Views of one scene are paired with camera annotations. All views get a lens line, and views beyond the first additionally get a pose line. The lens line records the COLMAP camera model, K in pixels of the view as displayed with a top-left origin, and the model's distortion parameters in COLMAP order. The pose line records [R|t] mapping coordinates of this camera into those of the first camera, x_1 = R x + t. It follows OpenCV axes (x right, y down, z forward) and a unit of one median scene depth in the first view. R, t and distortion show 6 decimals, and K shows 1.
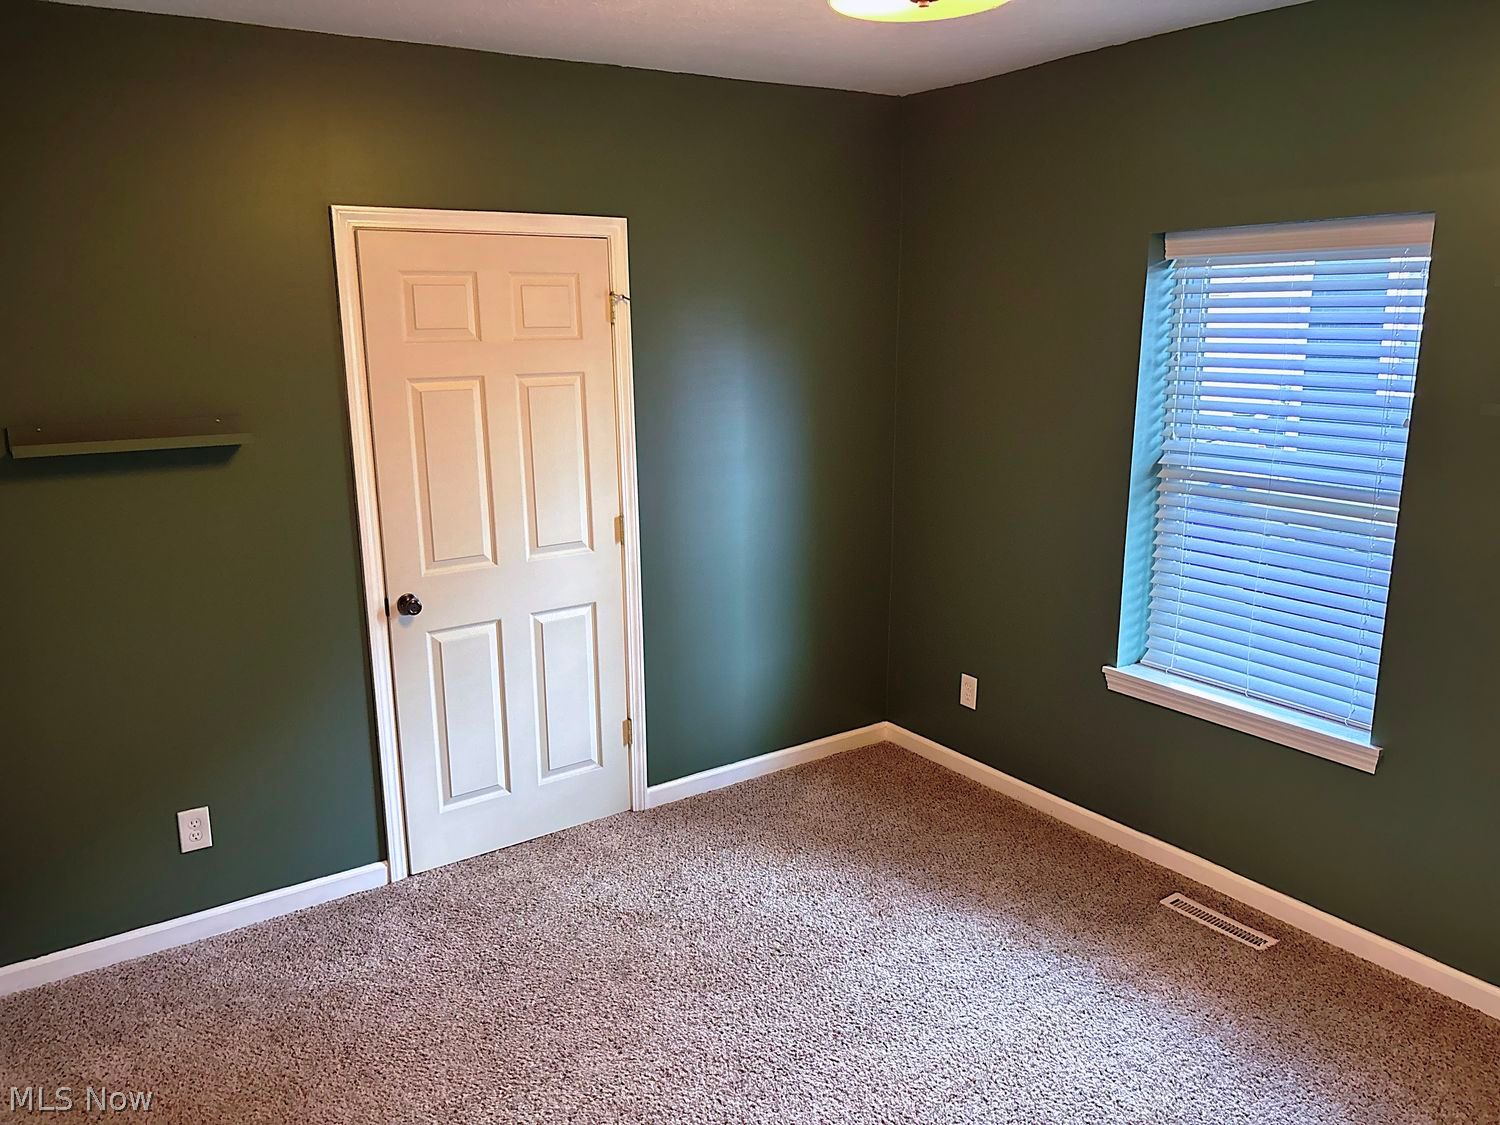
lens RADIAL K [[1131.8, 0, 735.7], [0, 1131.8, 554.1], [0, 0, 1]] dist [0.059920, -0.073878]
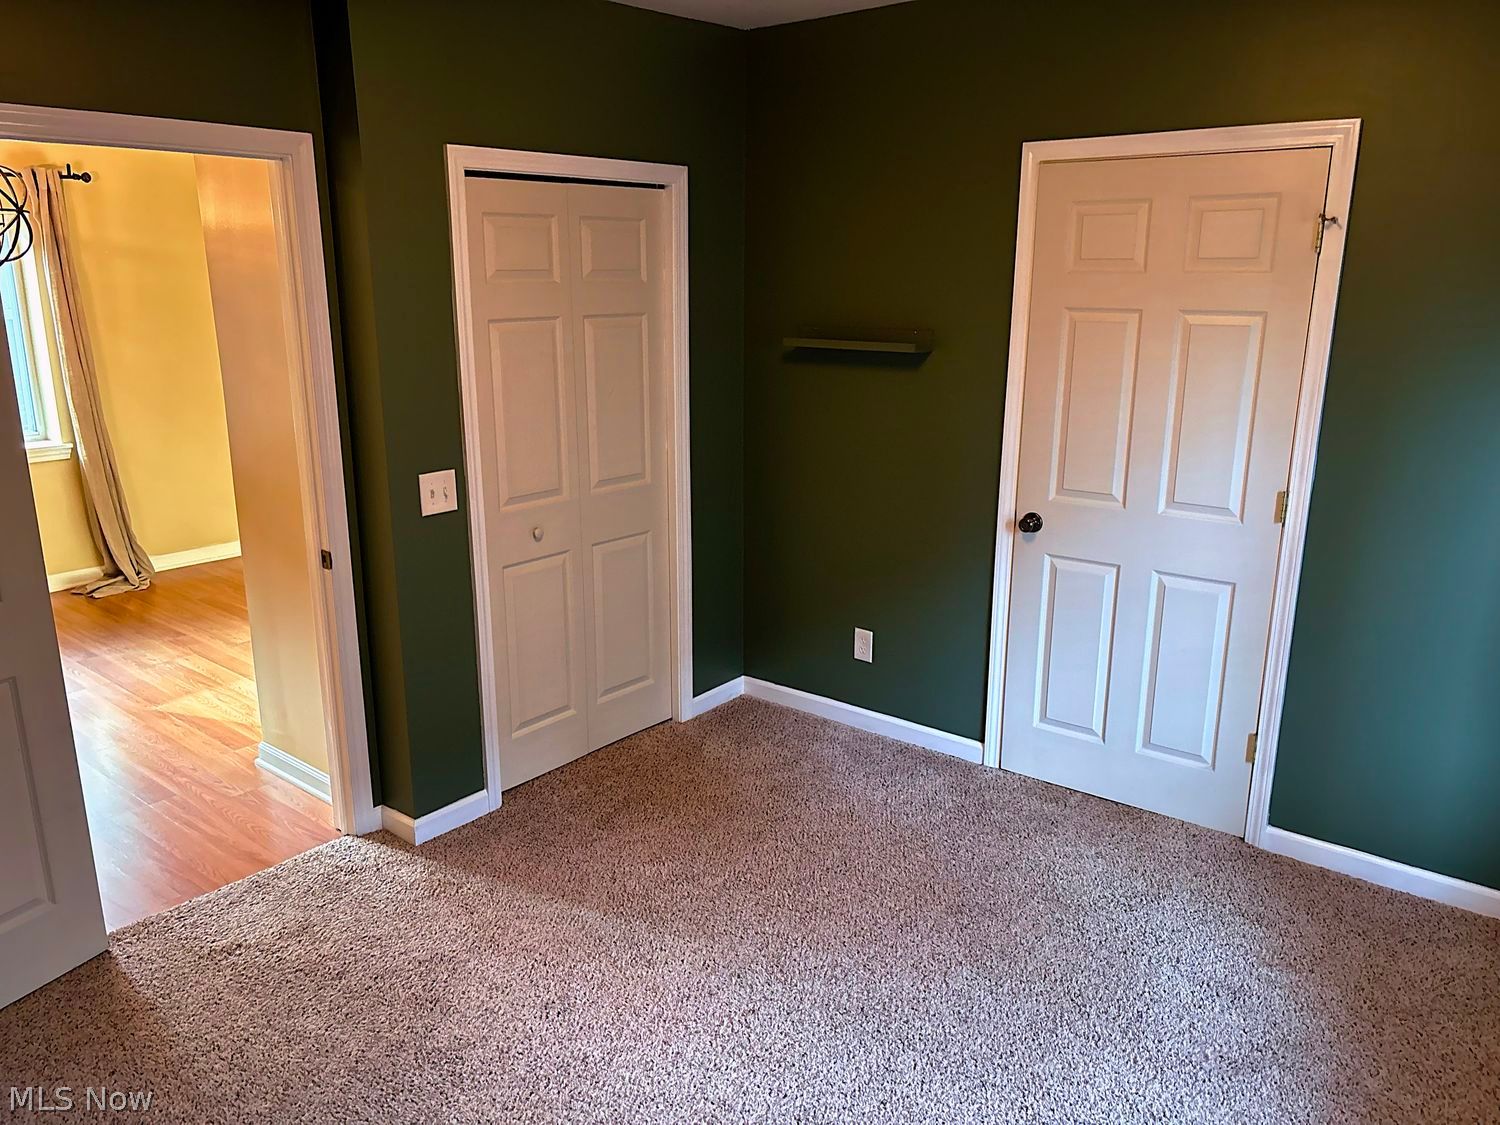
lens RADIAL K [[1131.8, 0, 741.6], [0, 1131.8, 550.4], [0, 0, 1]] dist [0.059920, -0.073878]
pose [[0.285592, 0.252310, -0.924541, 0.581771], [-0.194024, 0.959965, 0.202043, -0.086514], [0.938505, 0.121681, 0.323113, 0.383328]]
